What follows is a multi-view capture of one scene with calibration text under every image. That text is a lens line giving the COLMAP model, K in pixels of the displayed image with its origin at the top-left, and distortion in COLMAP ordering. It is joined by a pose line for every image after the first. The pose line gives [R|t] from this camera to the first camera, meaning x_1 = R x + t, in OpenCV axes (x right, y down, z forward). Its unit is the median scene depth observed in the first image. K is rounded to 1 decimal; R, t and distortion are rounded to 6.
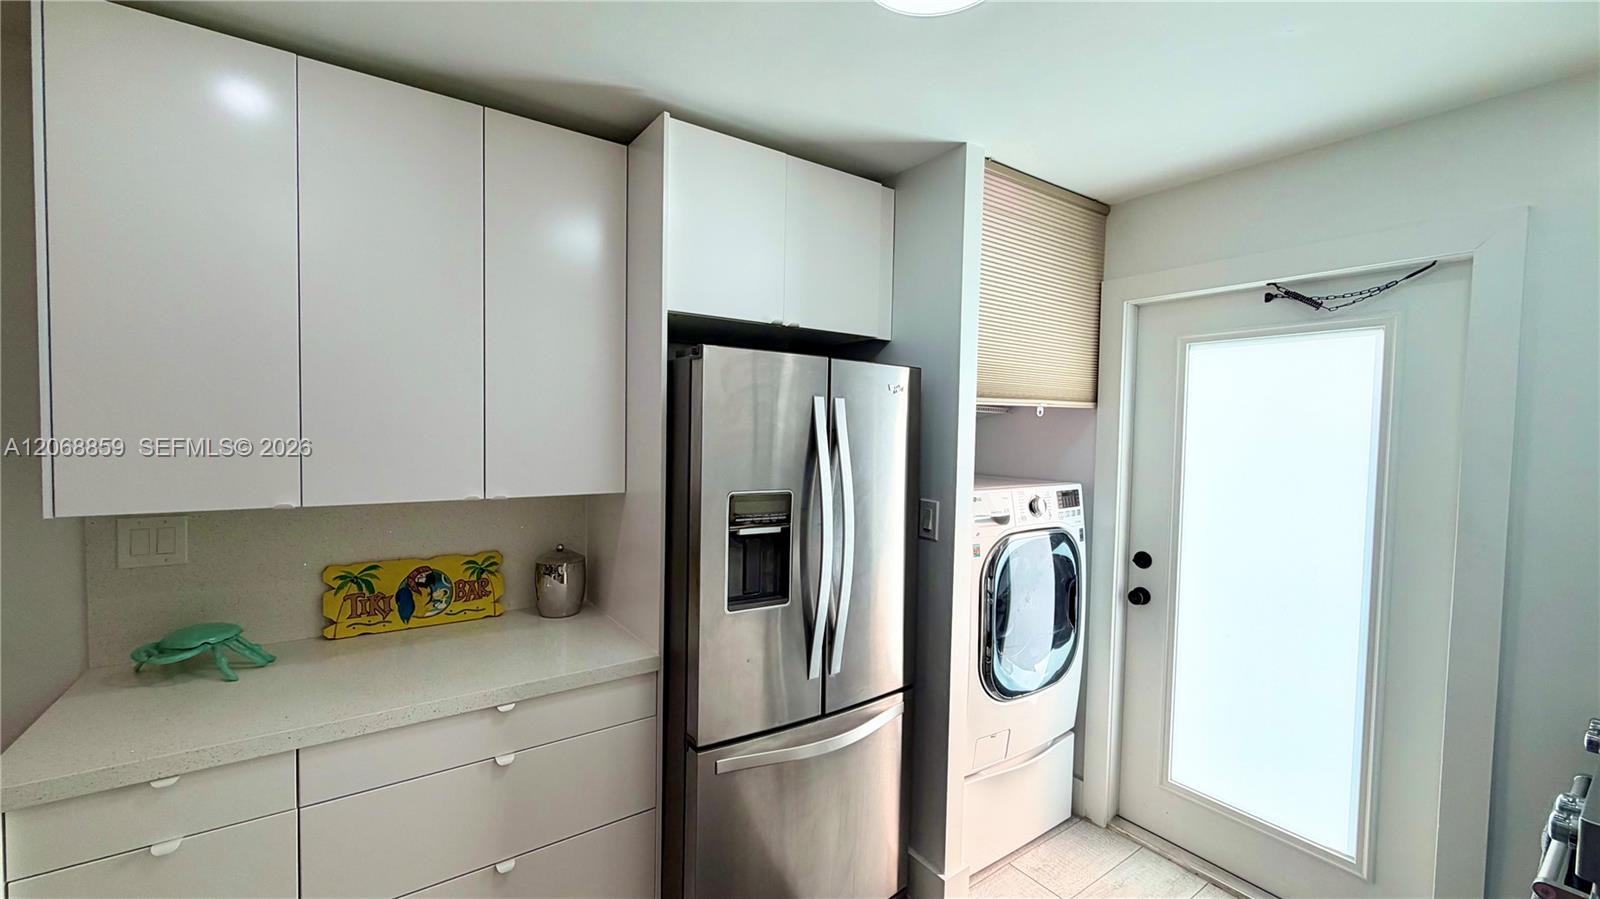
lens RADIAL K [[636.6, 0, 792.5], [0, 636.6, 454.6], [0, 0, 1]] dist [-0.000434, 0.000008]
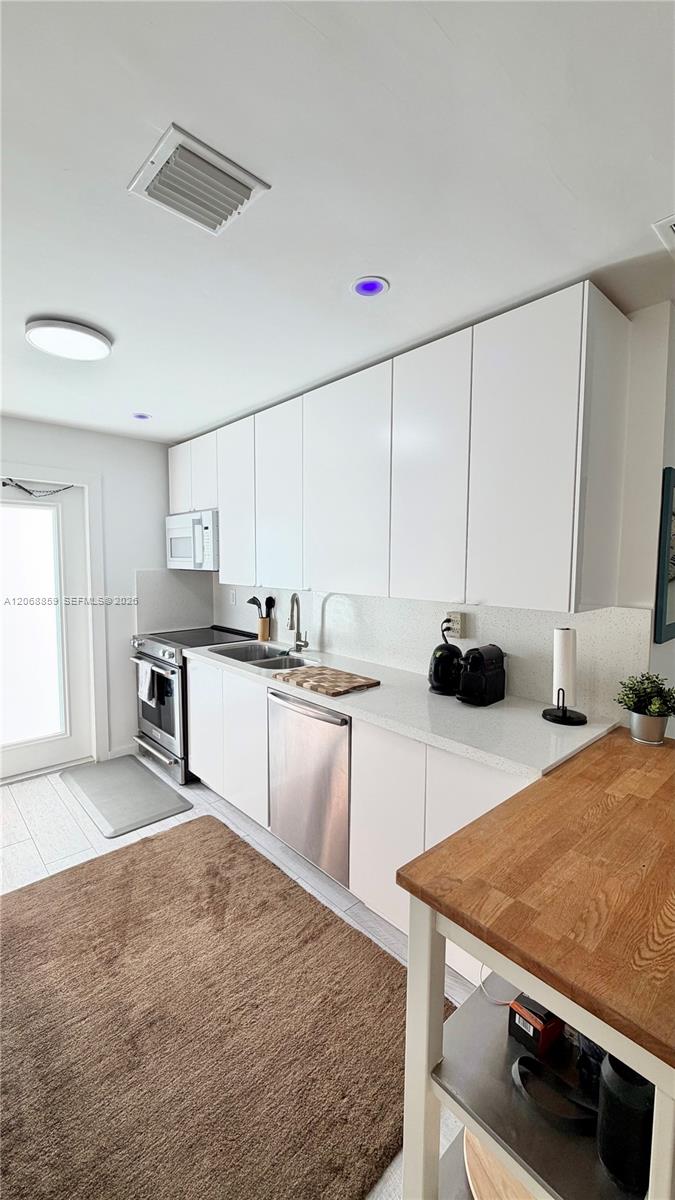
lens RADIAL K [[477.4, 0, 335.9], [0, 477.4, 595.8], [0, 0, 1]] dist [-0.000434, 0.000008]
pose [[-0.125850, -0.091979, 0.987776, -0.982383], [0.031939, 0.994801, 0.096702, -0.012098], [-0.991535, 0.043719, -0.122258, 0.184102]]
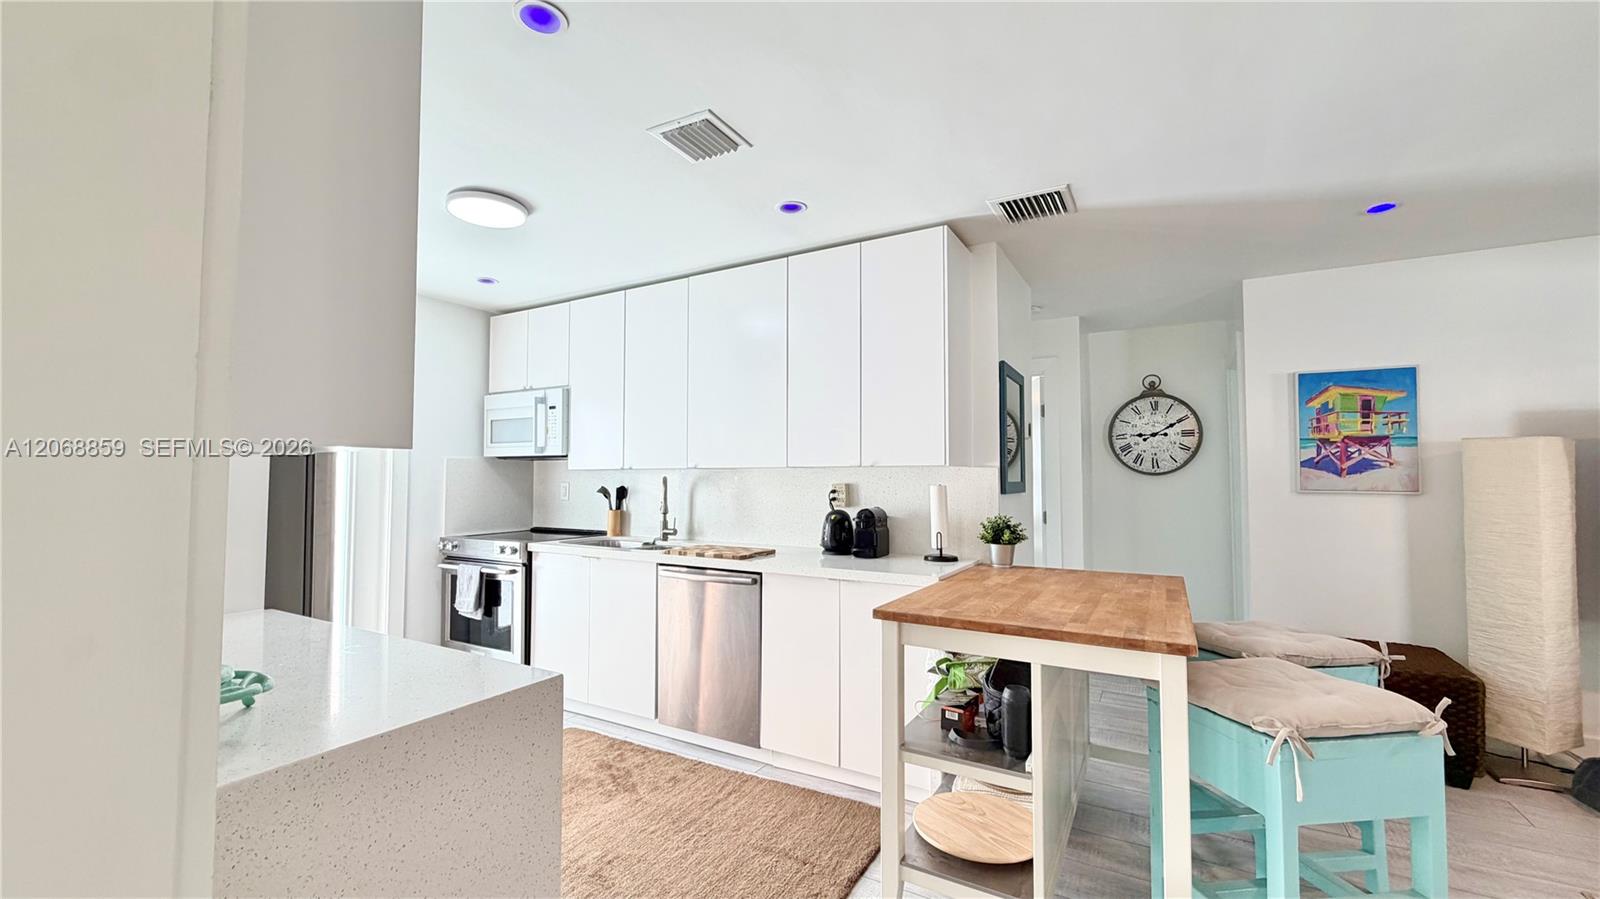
lens RADIAL K [[636.6, 0, 792.5], [0, 636.6, 454.6], [0, 0, 1]] dist [-0.000434, 0.000008]
pose [[-0.420461, 0.019686, 0.907097, -1.365678], [0.027646, 0.999578, -0.008878, 0.085962], [-0.906890, 0.021345, -0.420828, 0.588358]]
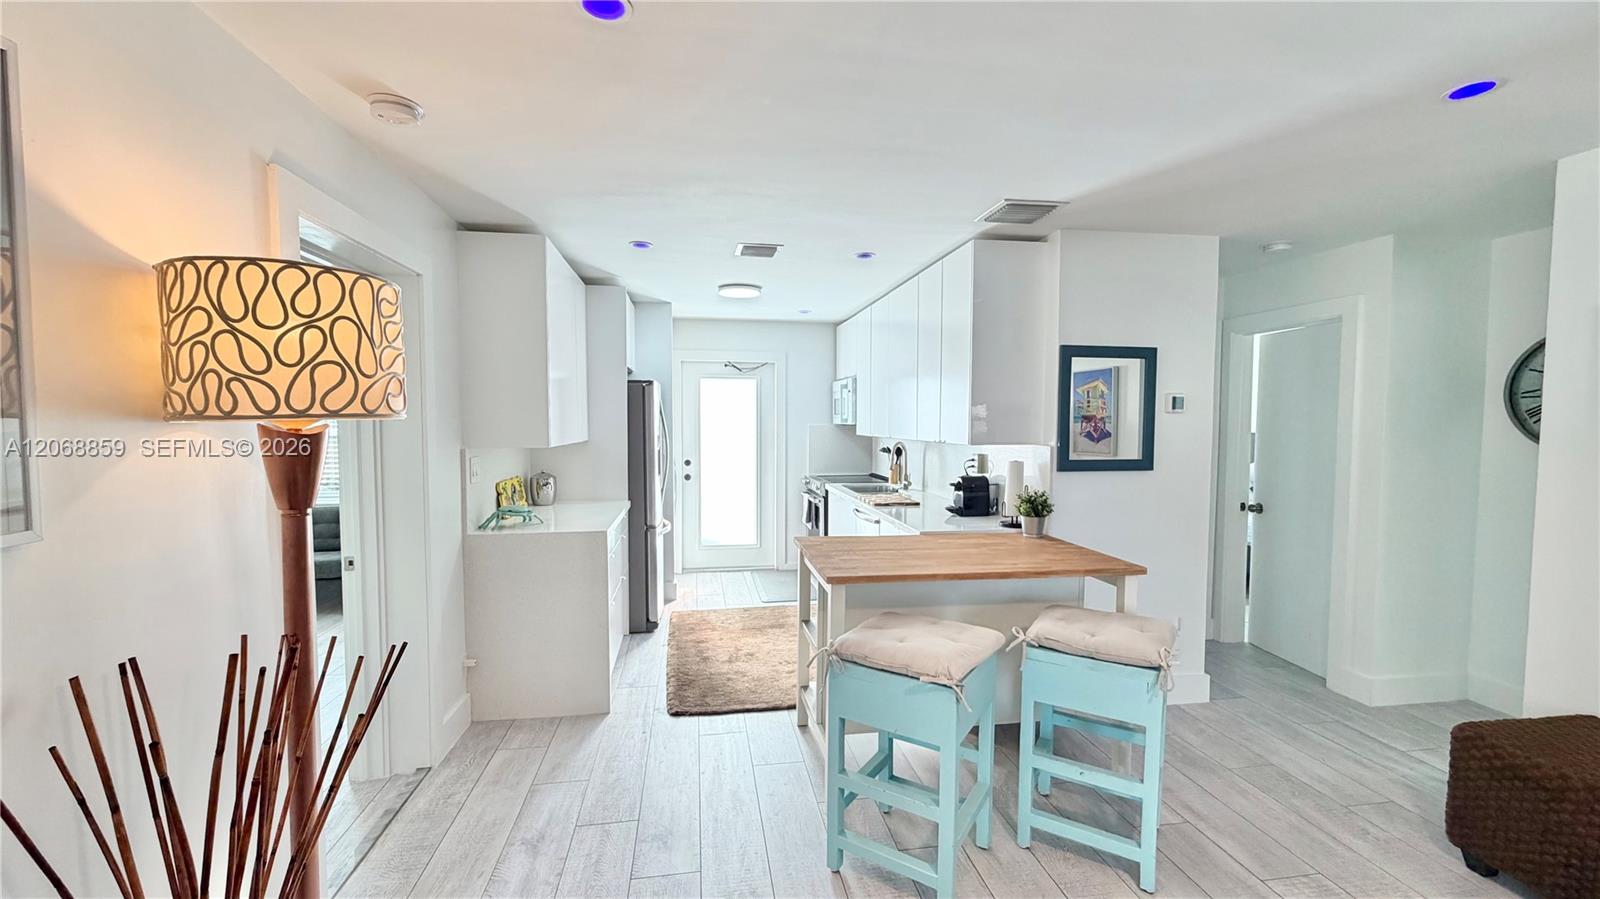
lens RADIAL K [[641.3, 0, 796.0], [0, 641.3, 452.1], [0, 0, 1]] dist [-0.000884, -0.000226]
pose [[0.438869, -0.061499, 0.896444, -1.959287], [0.040839, 0.997989, 0.048472, 0.022672], [-0.897622, 0.015337, 0.440498, -0.641514]]
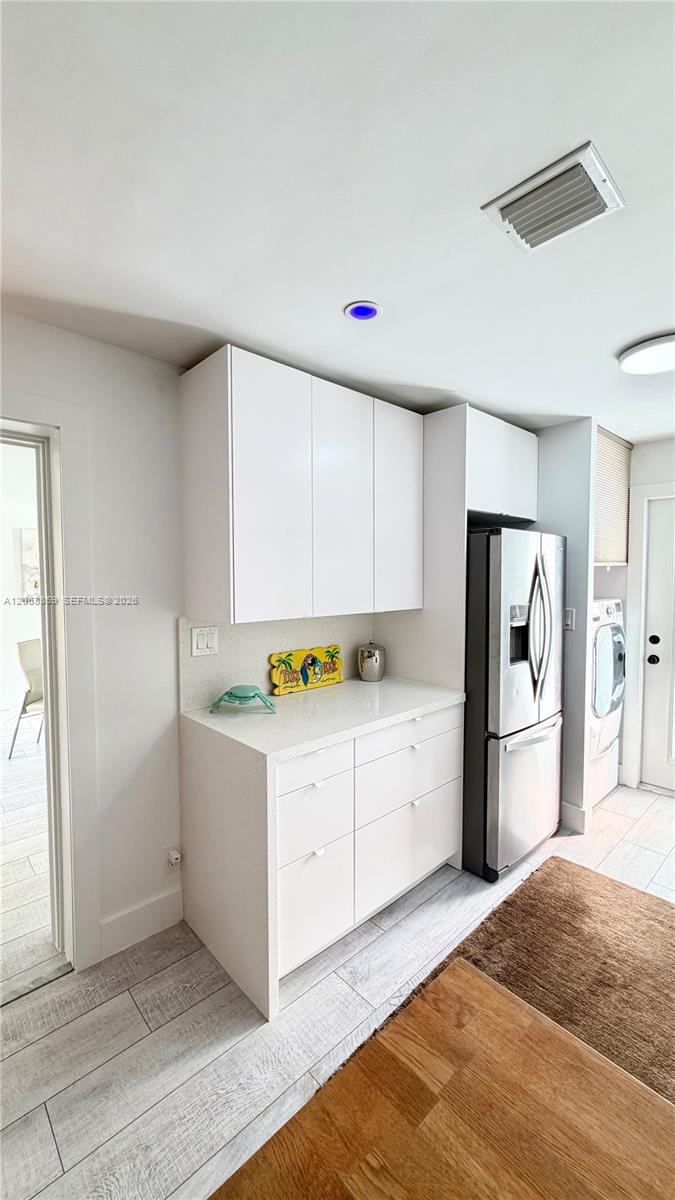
lens RADIAL K [[477.4, 0, 335.9], [0, 477.4, 595.8], [0, 0, 1]] dist [-0.000434, 0.000008]
pose [[0.991076, -0.025536, 0.130829, -0.681346], [0.024846, 0.999667, 0.006902, 0.009174], [-0.130962, -0.003590, 0.991381, -0.304723]]
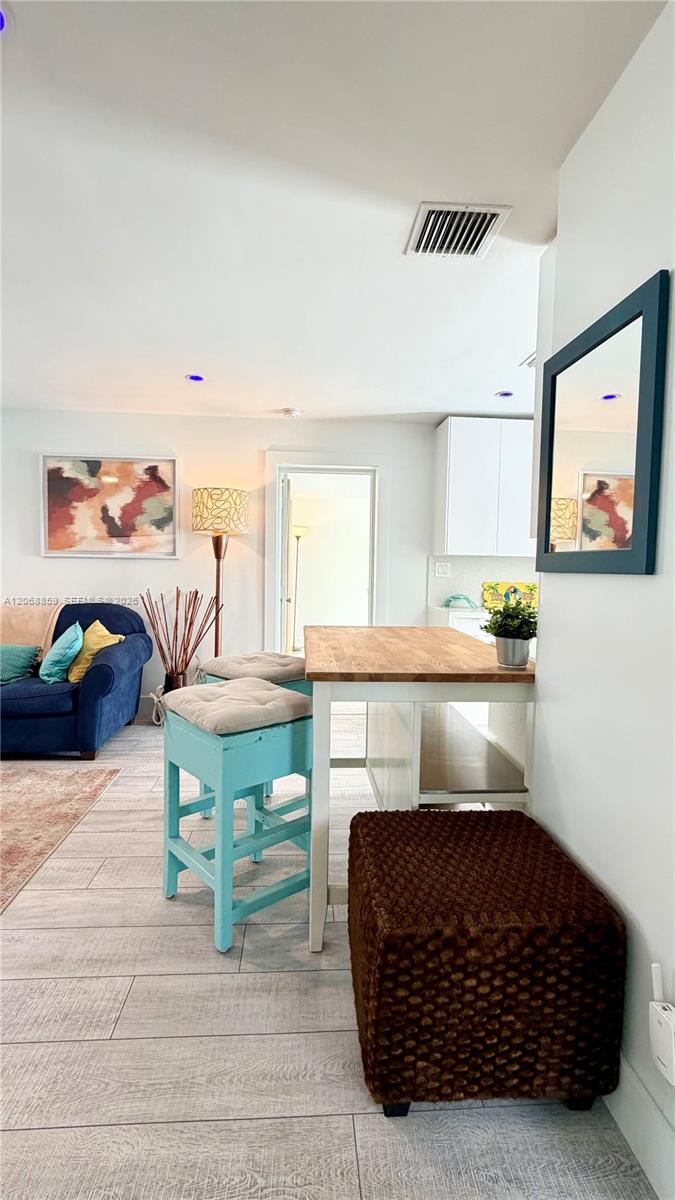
lens RADIAL K [[550.8, 0, 337.5], [0, 550.8, 600.0], [0, 0, 1]] dist [-0.001447, 0.000081]
pose [[0.856716, 0.028648, -0.514991, -0.002962], [-0.023806, 0.999589, 0.016002, 0.218910], [0.515238, -0.001450, 0.857046, -1.431654]]
